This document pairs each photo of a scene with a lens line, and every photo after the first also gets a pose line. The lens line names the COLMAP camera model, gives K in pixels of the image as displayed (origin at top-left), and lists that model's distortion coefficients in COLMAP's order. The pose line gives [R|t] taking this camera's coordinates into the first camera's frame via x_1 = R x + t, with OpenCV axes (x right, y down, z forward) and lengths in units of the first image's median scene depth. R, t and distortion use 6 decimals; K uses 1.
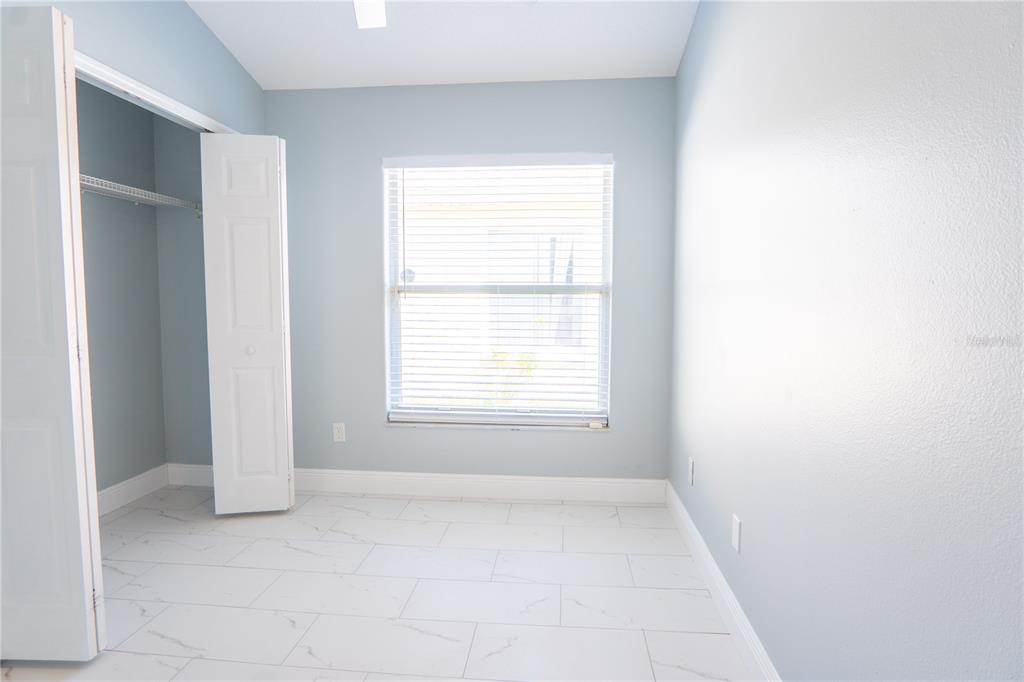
lens RADIAL K [[539.3, 0, 512.0], [0, 539.3, 341.0], [0, 0, 1]] dist [-0.041783, 0.000312]
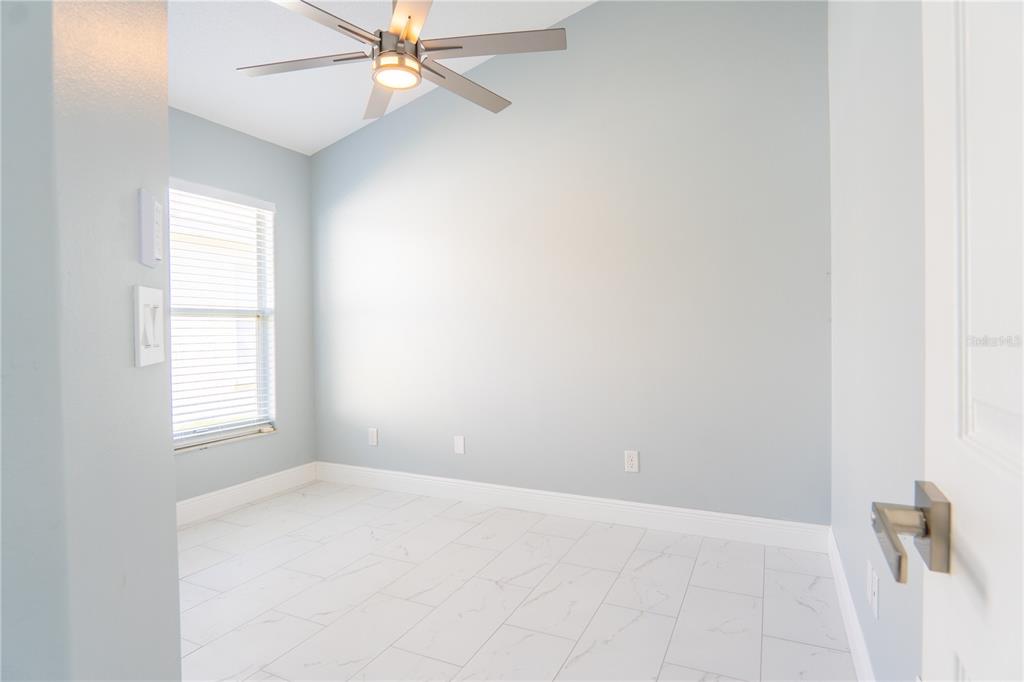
lens RADIAL K [[561.9, 0, 528.6], [0, 561.9, 334.4], [0, 0, 1]] dist [-0.002752, -0.000295]
pose [[0.306528, -0.025006, 0.951533, -0.822165], [0.076369, 0.997078, 0.001601, -0.007880], [-0.948793, 0.072176, 0.307543, 0.070566]]
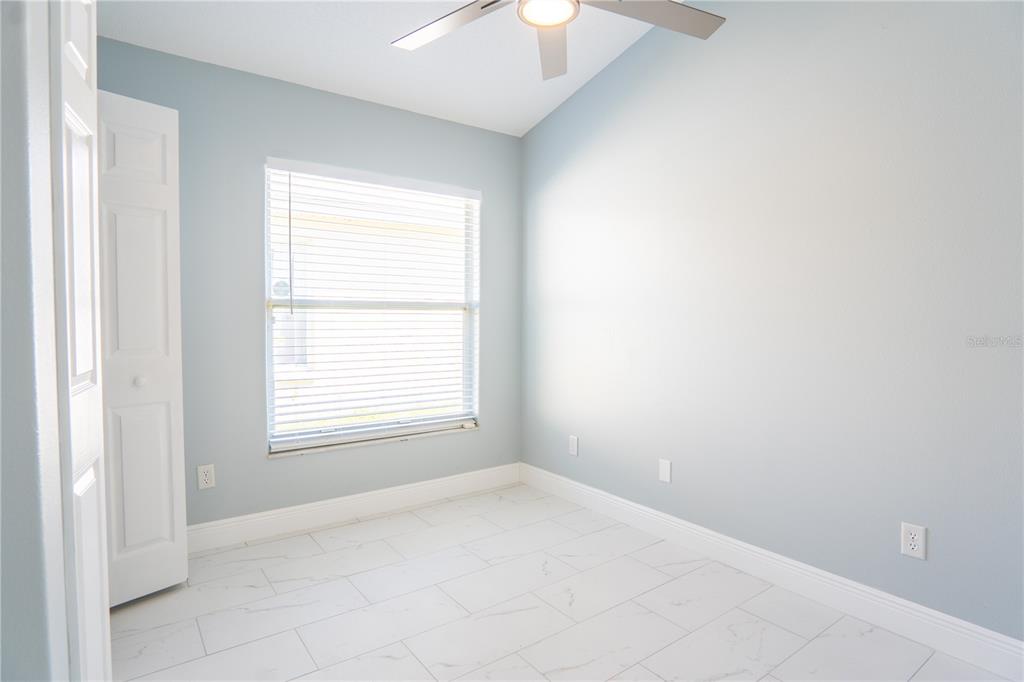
lens RADIAL K [[558.3, 0, 514.3], [0, 558.3, 338.1], [0, 0, 1]] dist [-0.028876, 0.000432]
pose [[0.743662, -0.026116, 0.668046, -0.553988], [0.047593, 0.998770, -0.013935, -0.006949], [-0.666860, 0.042157, 0.743990, 0.051157]]
